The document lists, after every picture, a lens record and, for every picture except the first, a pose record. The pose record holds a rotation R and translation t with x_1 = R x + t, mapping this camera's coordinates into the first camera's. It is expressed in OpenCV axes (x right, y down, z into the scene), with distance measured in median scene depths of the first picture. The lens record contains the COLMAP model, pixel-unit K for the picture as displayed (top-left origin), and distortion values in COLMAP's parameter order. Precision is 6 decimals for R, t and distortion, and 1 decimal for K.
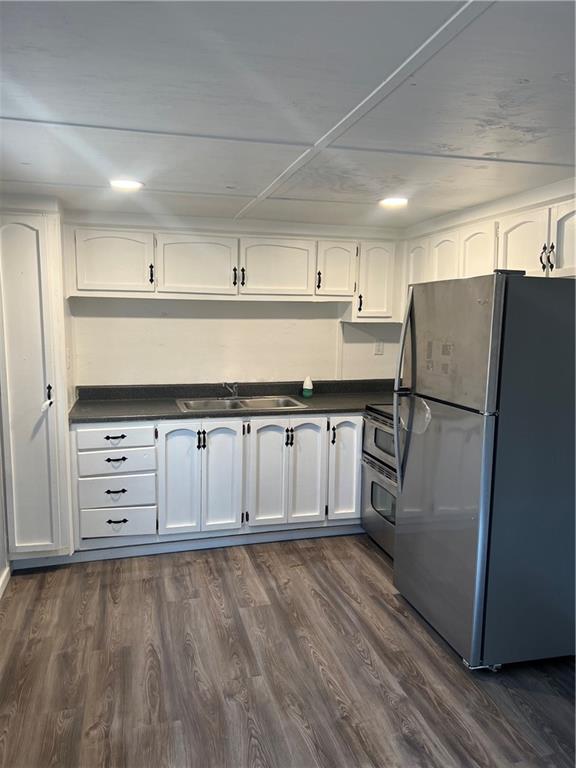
lens RADIAL K [[575.0, 0, 289.1], [0, 575.0, 384.2], [0, 0, 1]] dist [0.021469, -0.030583]
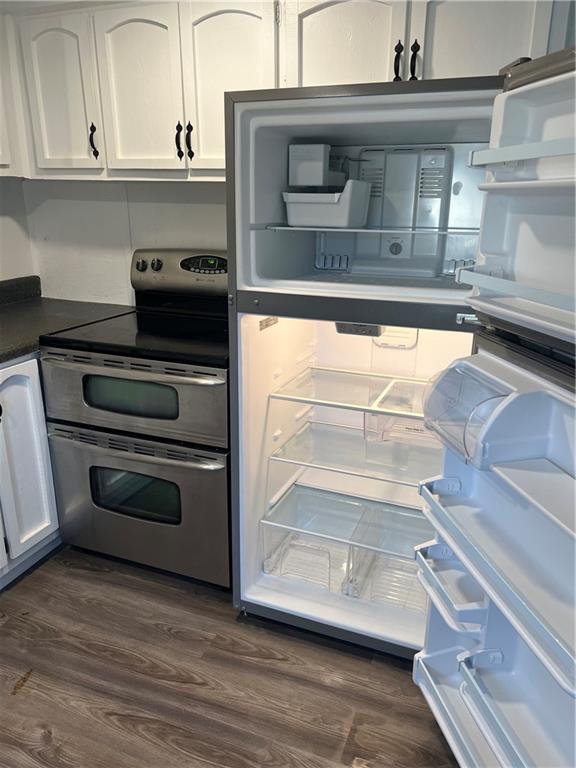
lens RADIAL K [[575.0, 0, 290.3], [0, 575.0, 382.5], [0, 0, 1]] dist [0.021469, -0.030583]
pose [[0.587002, -0.260373, 0.766573, -0.159847], [0.092787, 0.962269, 0.255791, -0.040307], [-0.804251, -0.079022, 0.589013, 0.517442]]
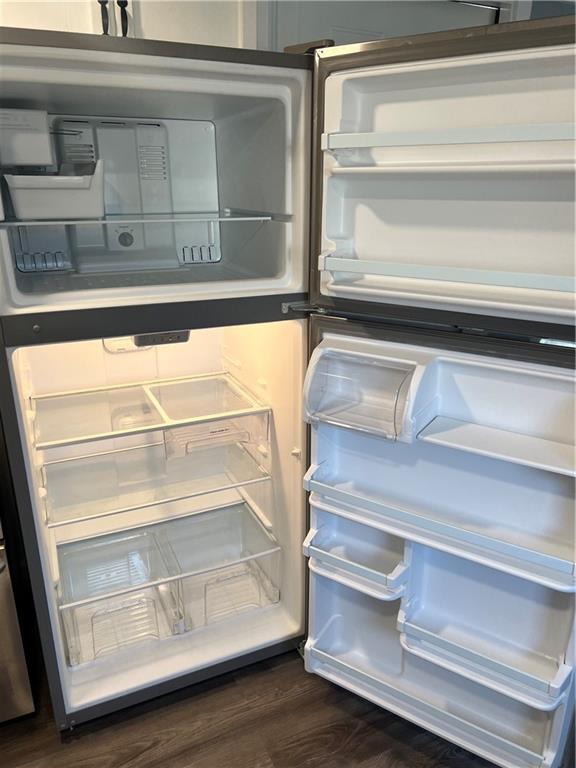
lens RADIAL K [[575.0, 0, 290.6], [0, 575.0, 385.4], [0, 0, 1]] dist [0.021469, -0.030583]
pose [[-0.179333, -0.352573, 0.918440, -0.150633], [0.102054, 0.921871, 0.373816, -0.065889], [-0.978481, 0.160768, -0.129340, 0.715671]]
